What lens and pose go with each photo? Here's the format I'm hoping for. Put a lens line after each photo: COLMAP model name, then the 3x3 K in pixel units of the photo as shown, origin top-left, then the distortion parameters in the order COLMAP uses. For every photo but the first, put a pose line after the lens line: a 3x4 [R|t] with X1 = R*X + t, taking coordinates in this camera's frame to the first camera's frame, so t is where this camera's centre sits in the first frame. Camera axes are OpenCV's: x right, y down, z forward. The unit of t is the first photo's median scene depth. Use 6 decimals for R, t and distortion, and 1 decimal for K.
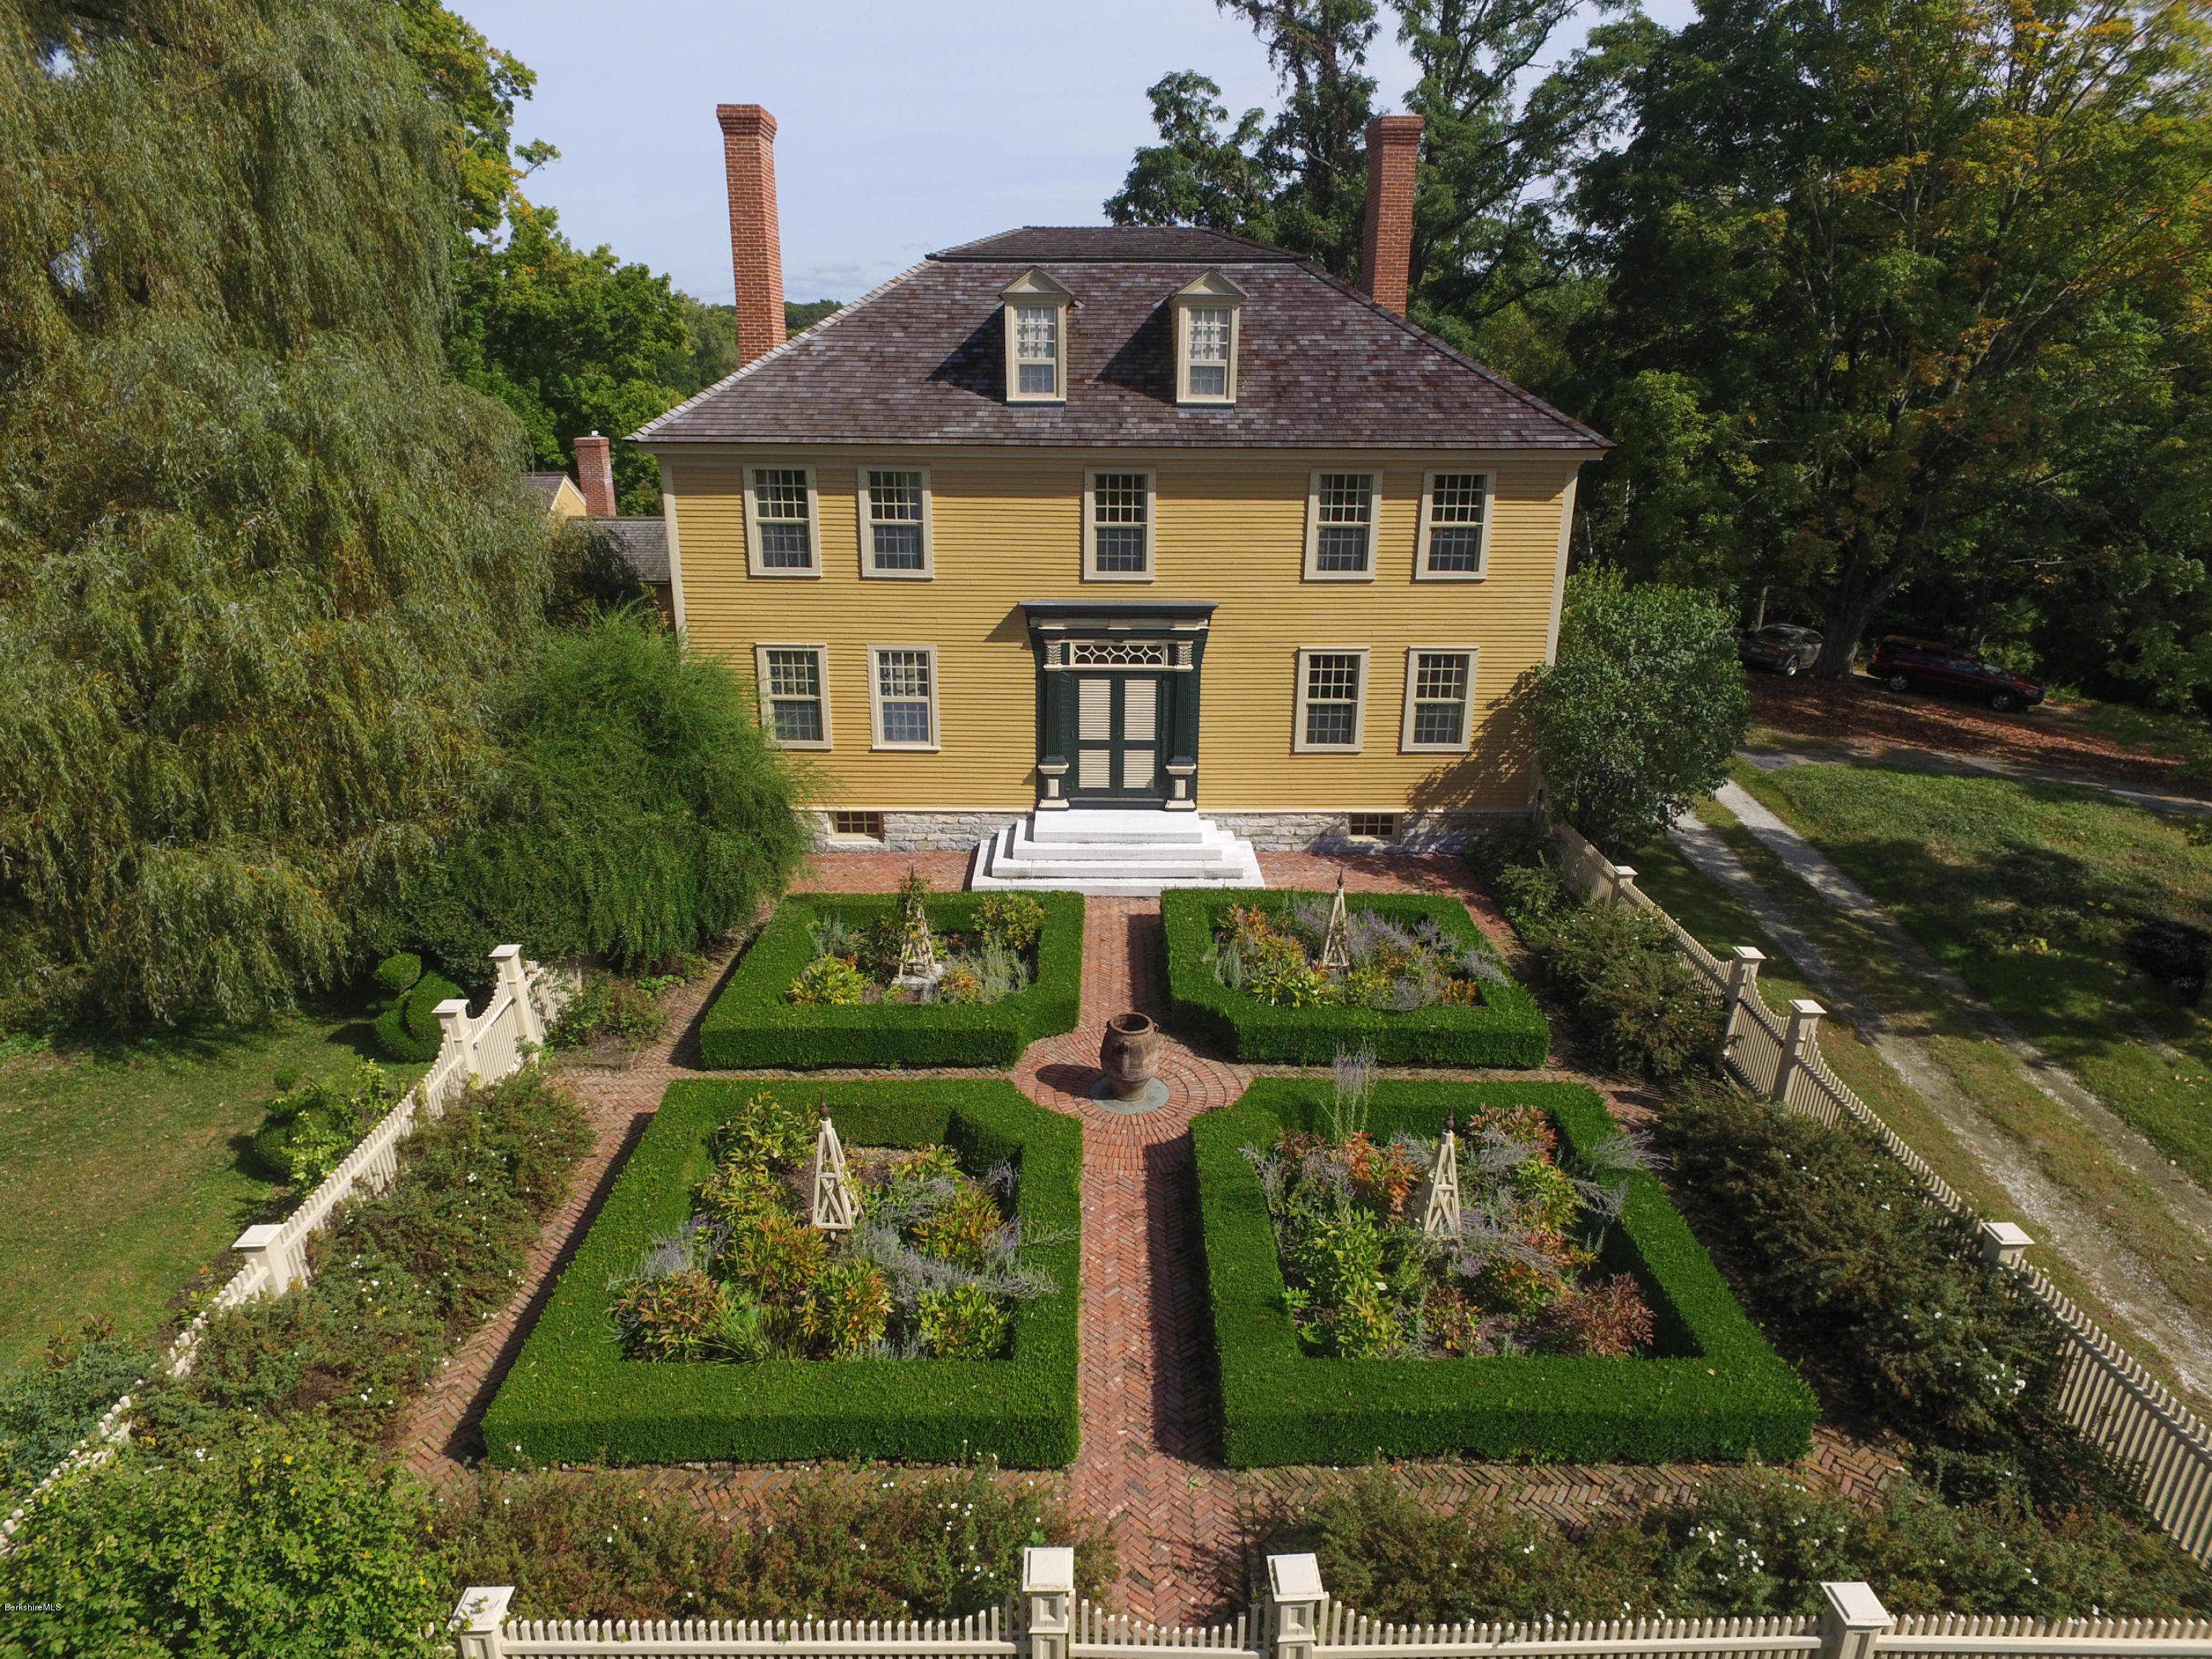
lens RADIAL K [[1292.0, 0, 1106.0], [0, 1292.0, 829.5], [0, 0, 1]] dist [-0.023086, 0.016878]
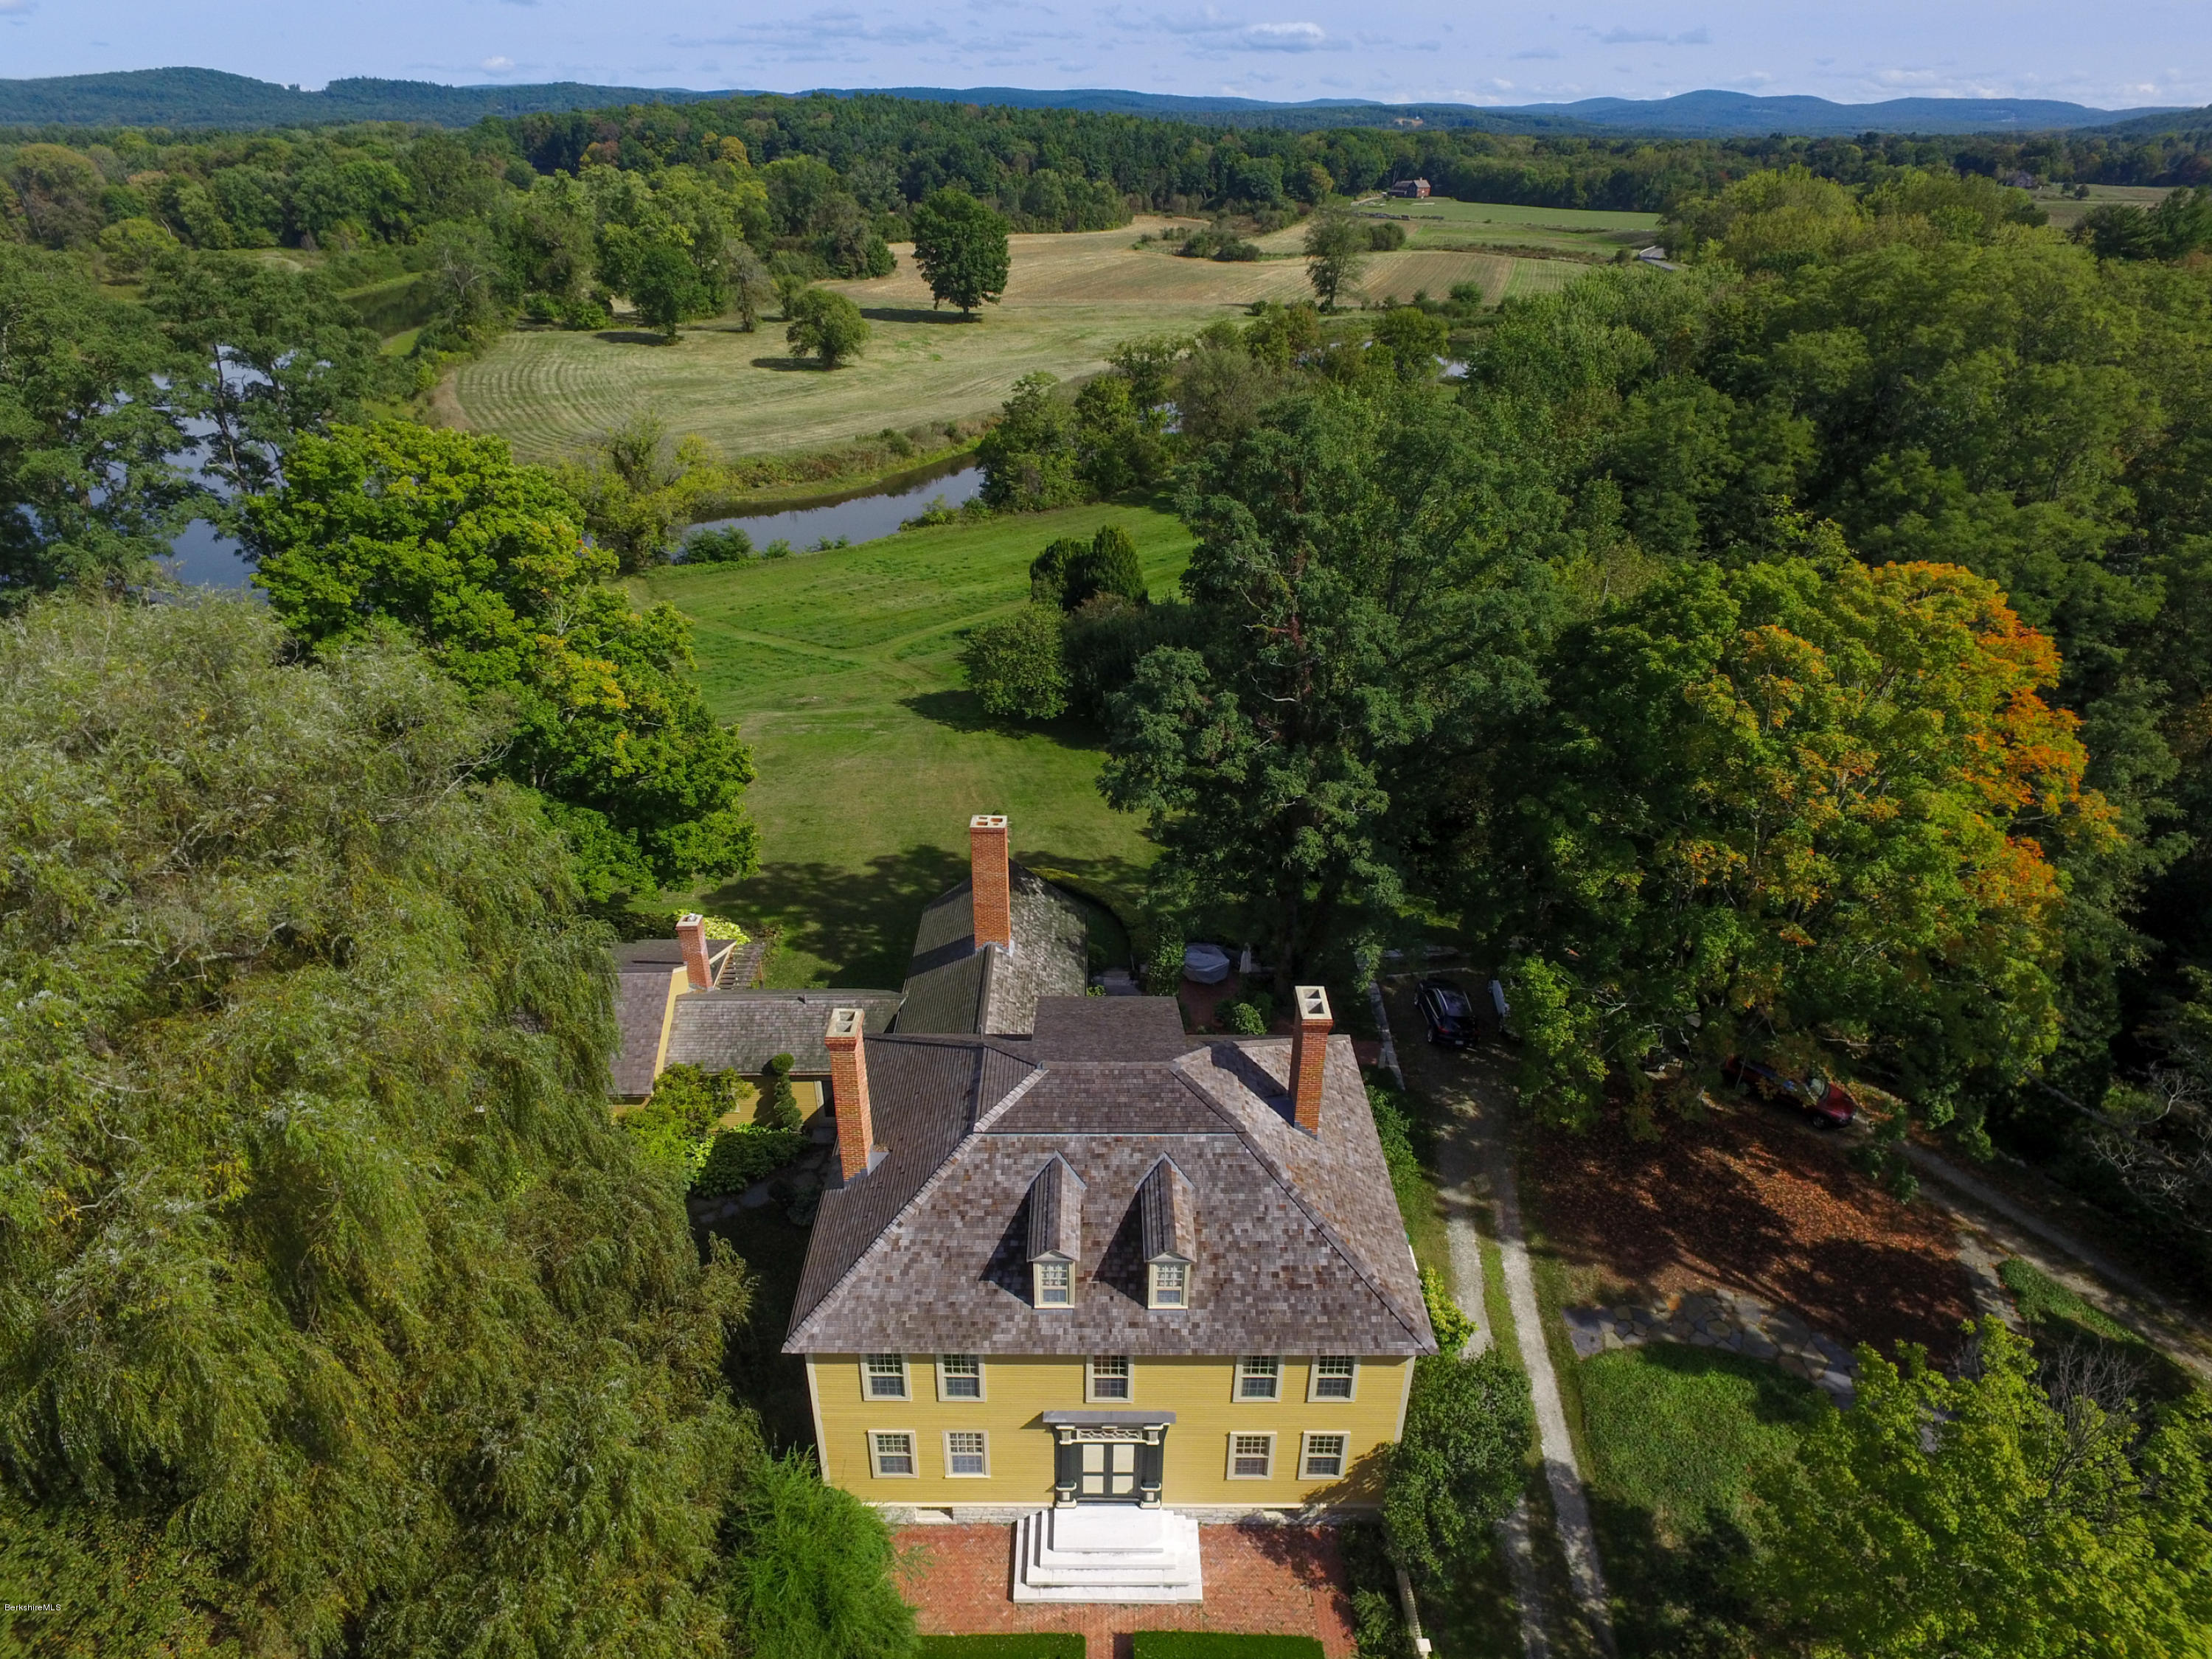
lens RADIAL K [[1292.0, 0, 1106.0], [0, 1292.0, 829.5], [0, 0, 1]] dist [-0.023086, 0.016878]
pose [[0.999952, 0.004112, -0.008891, 0.016286], [-0.002743, 0.988861, 0.148817, -1.048619], [0.009404, -0.148785, 0.988825, -0.372526]]
